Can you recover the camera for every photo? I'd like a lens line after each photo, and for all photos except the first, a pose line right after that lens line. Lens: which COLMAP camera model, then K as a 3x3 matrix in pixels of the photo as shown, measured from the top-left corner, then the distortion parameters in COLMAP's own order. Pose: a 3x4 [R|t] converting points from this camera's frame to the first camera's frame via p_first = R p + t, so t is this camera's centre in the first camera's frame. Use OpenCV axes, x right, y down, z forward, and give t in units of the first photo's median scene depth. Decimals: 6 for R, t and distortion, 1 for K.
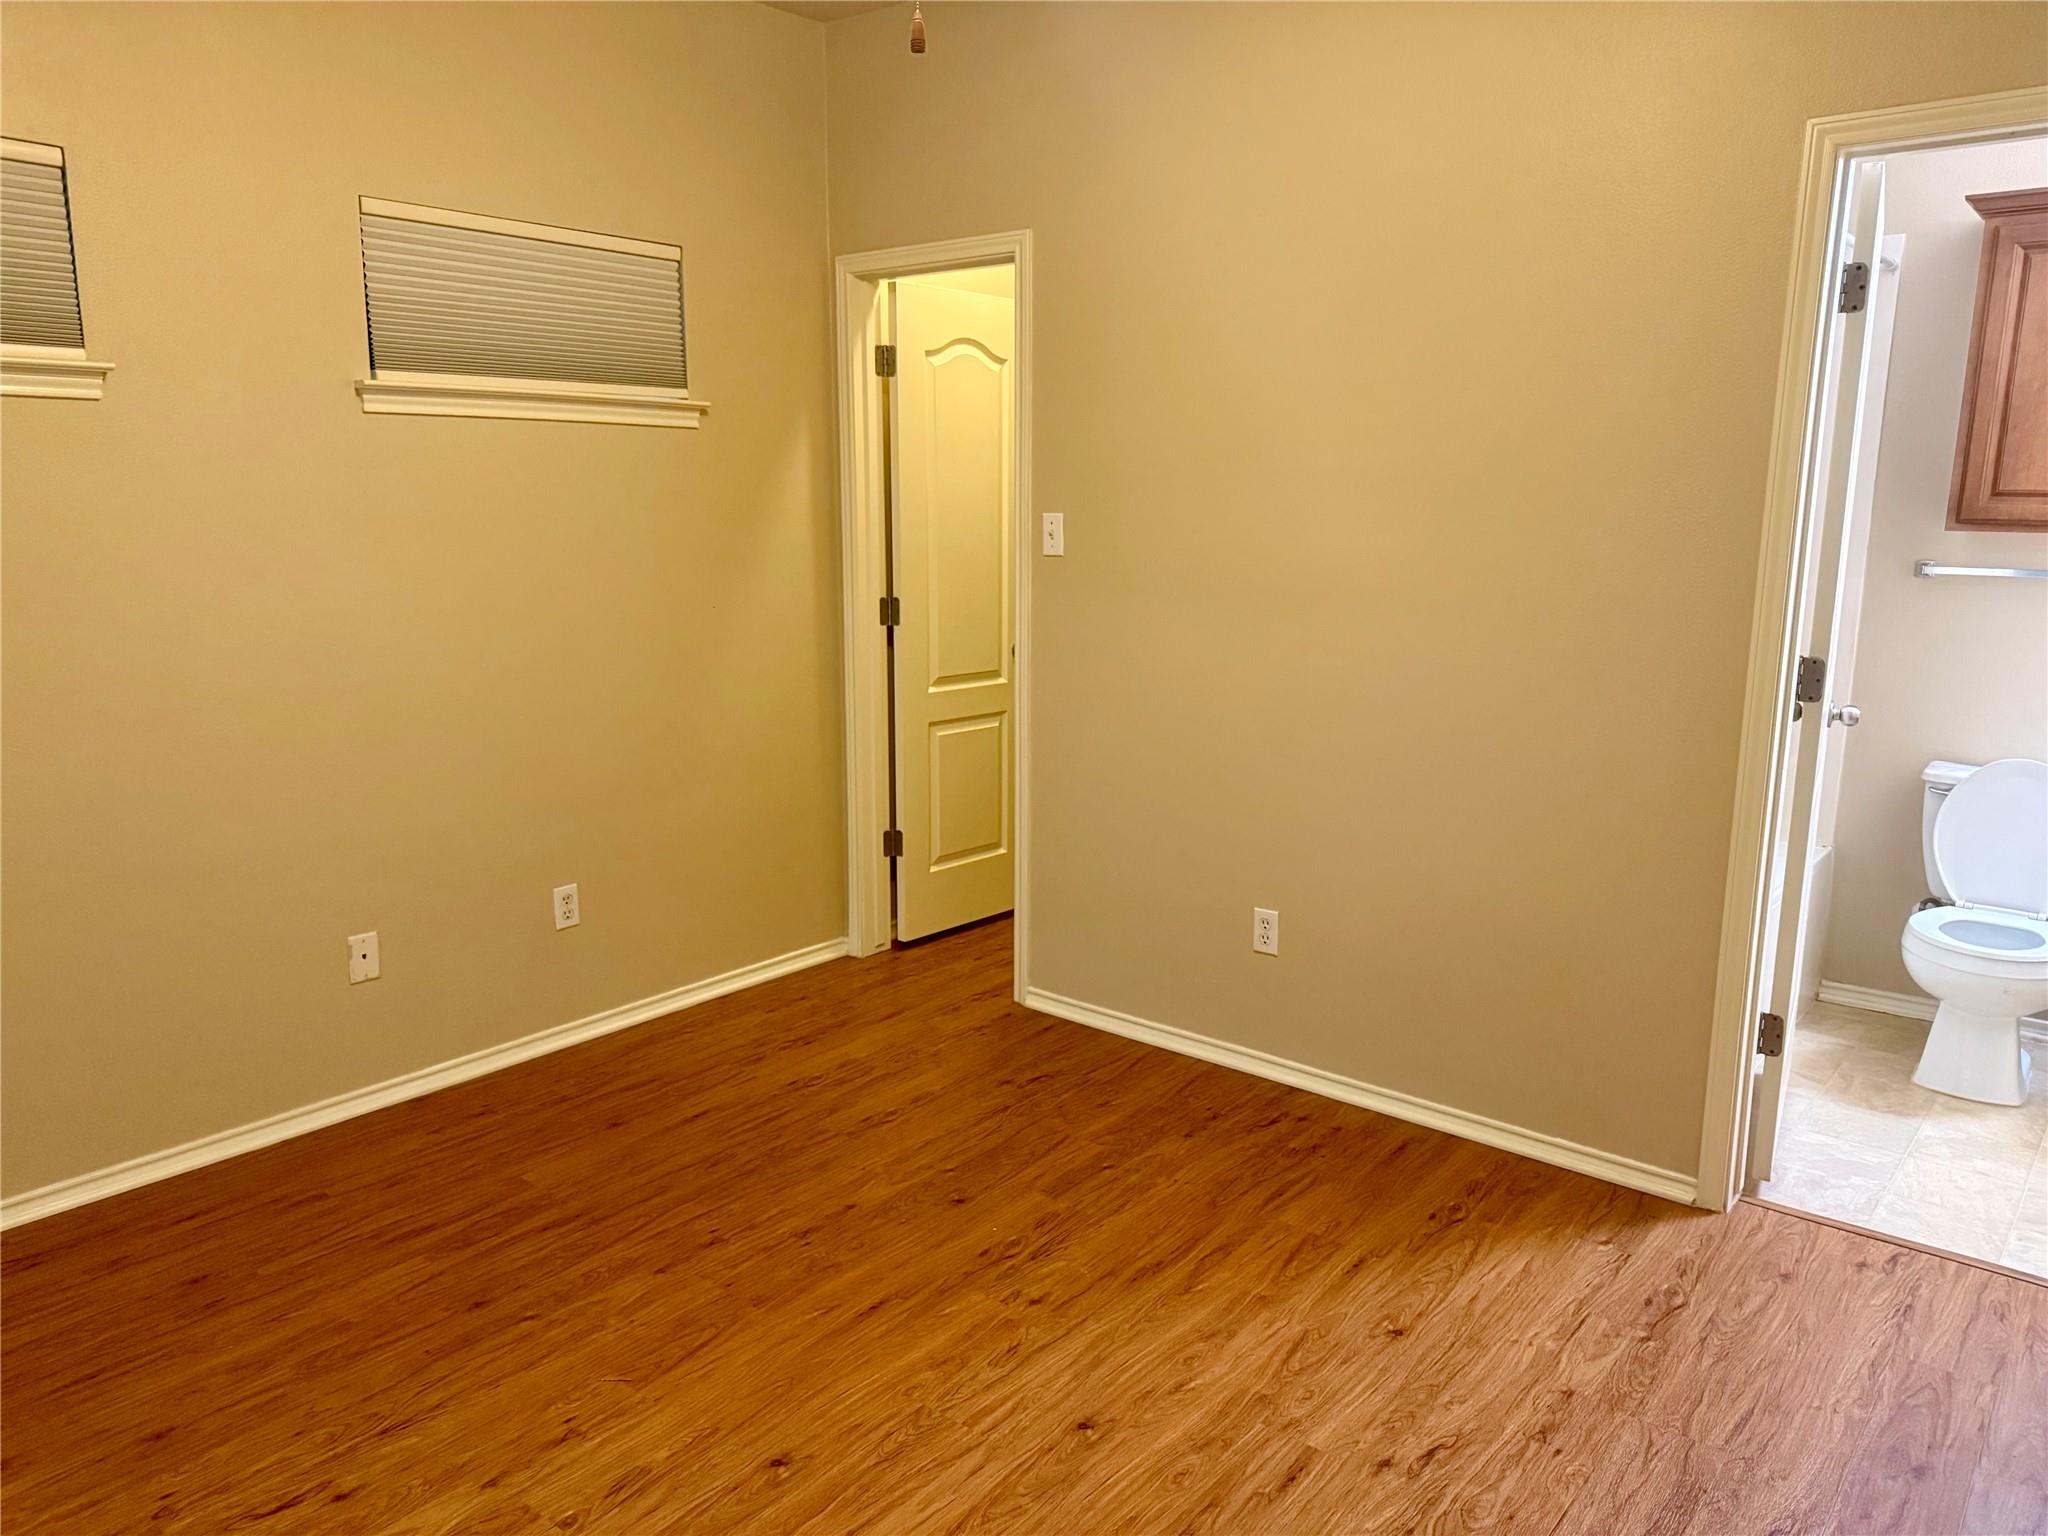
lens RADIAL K [[1488.7, 0, 1024.0], [0, 1488.7, 768.0], [0, 0, 1]] dist [0.112524, -0.180230]
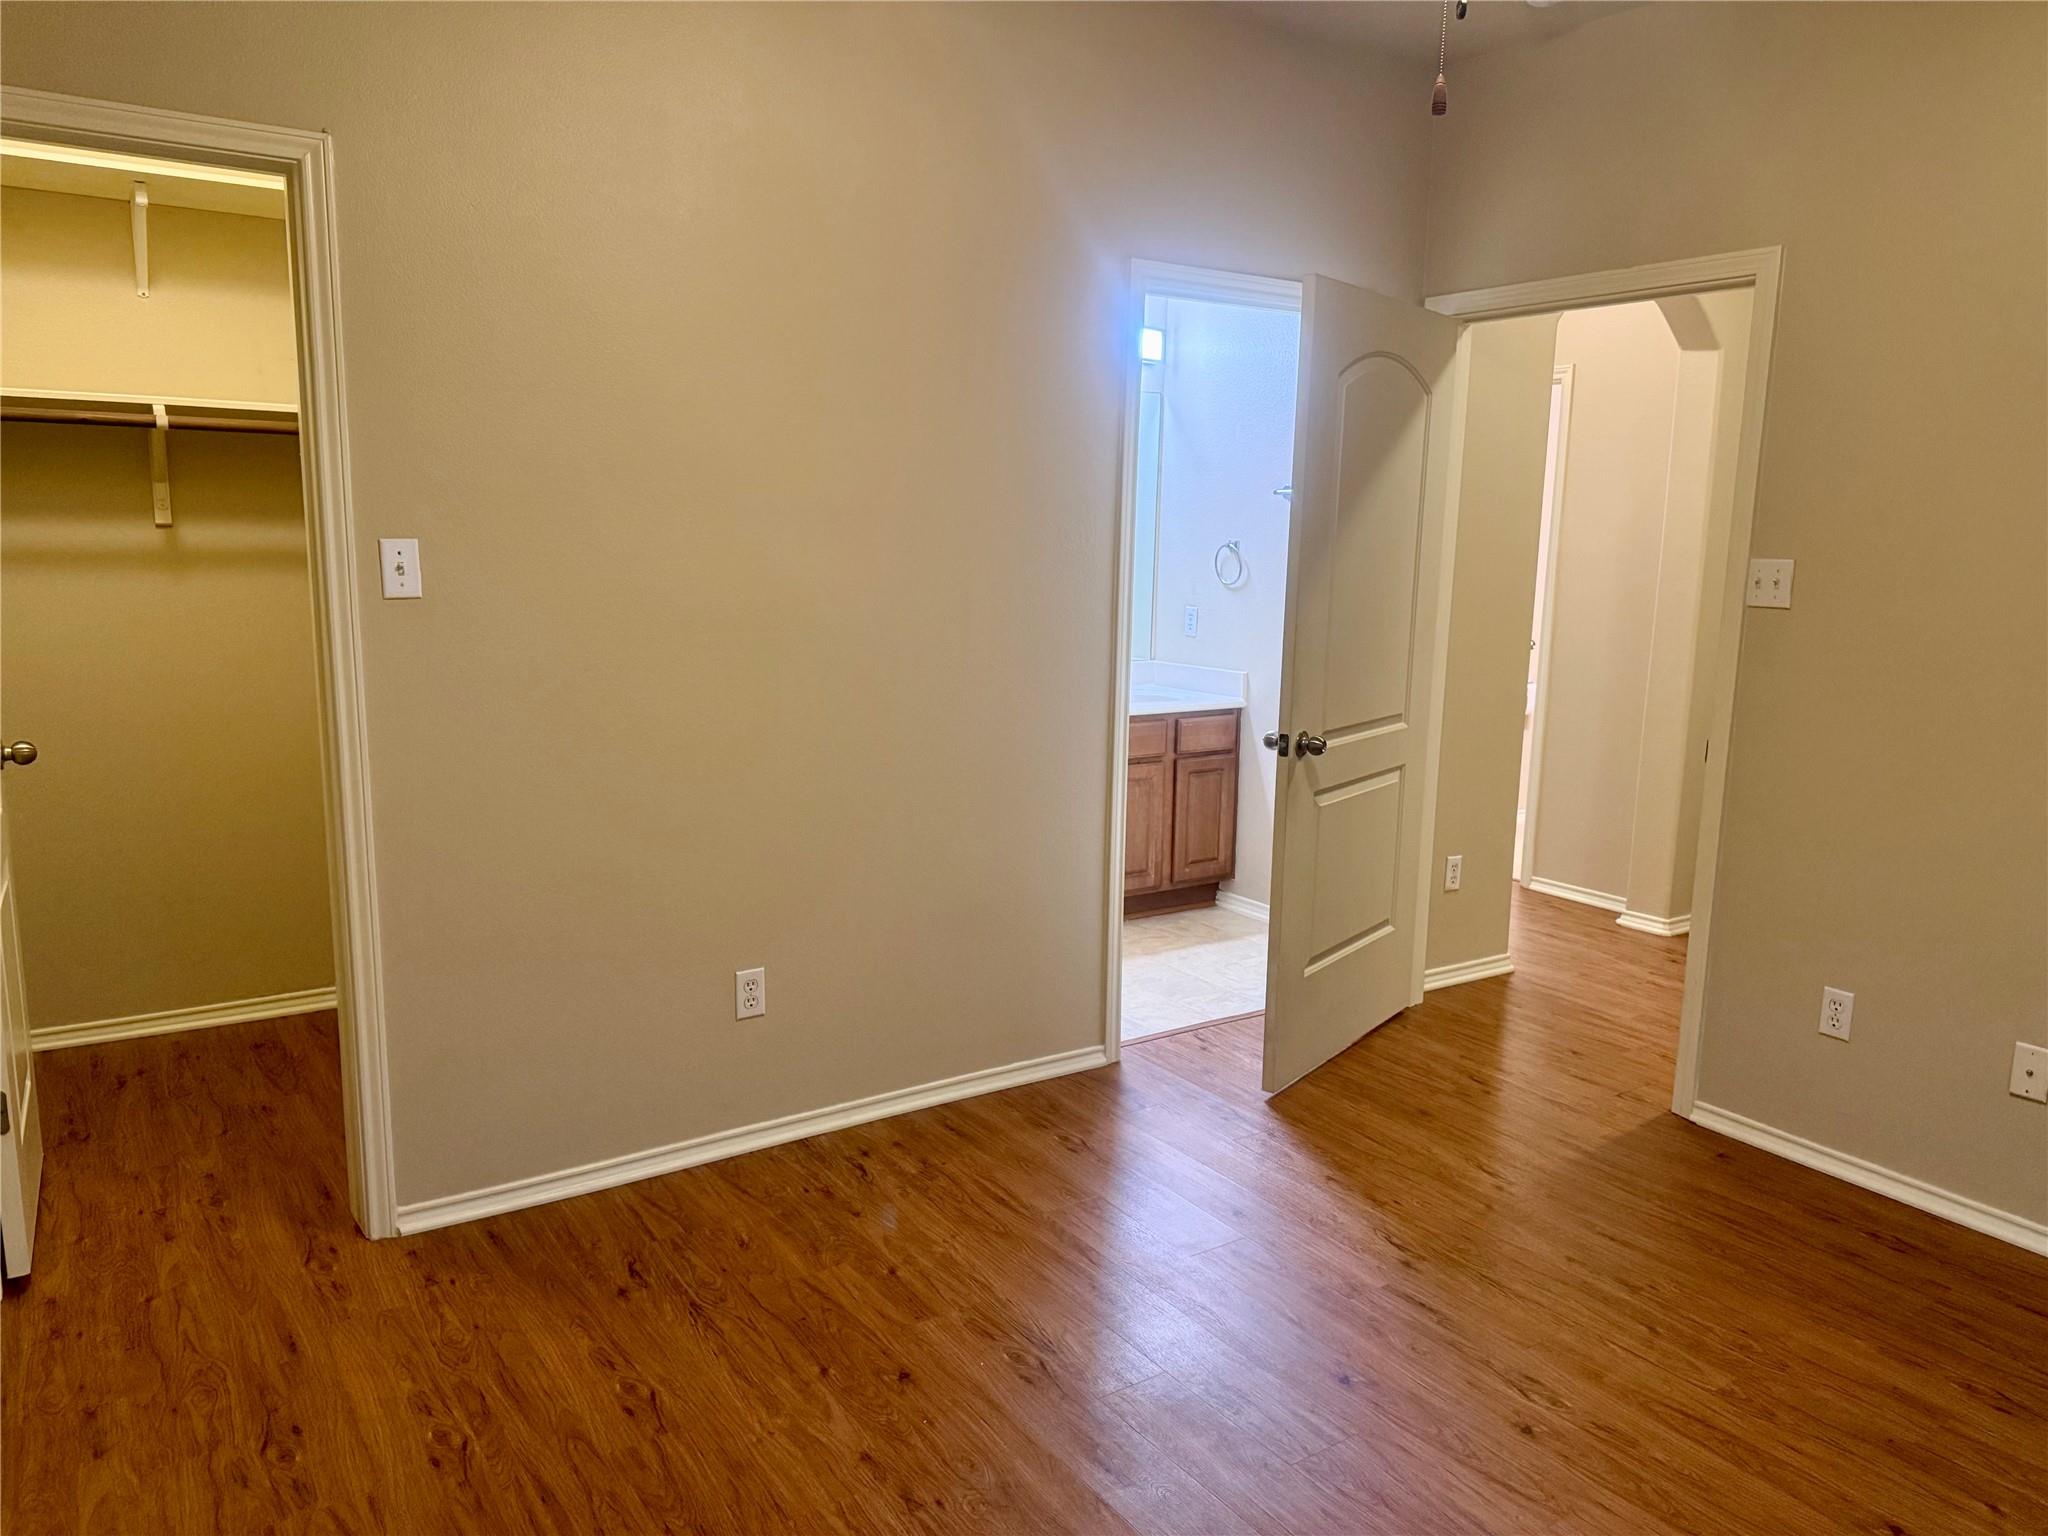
lens RADIAL K [[1488.7, 0, 1024.0], [0, 1488.7, 768.0], [0, 0, 1]] dist [0.112524, -0.180230]
pose [[0.254717, -0.159005, 0.953854, -0.659728], [0.158449, 0.979920, 0.121038, -0.112960], [-0.953946, 0.120307, 0.274797, 0.572038]]
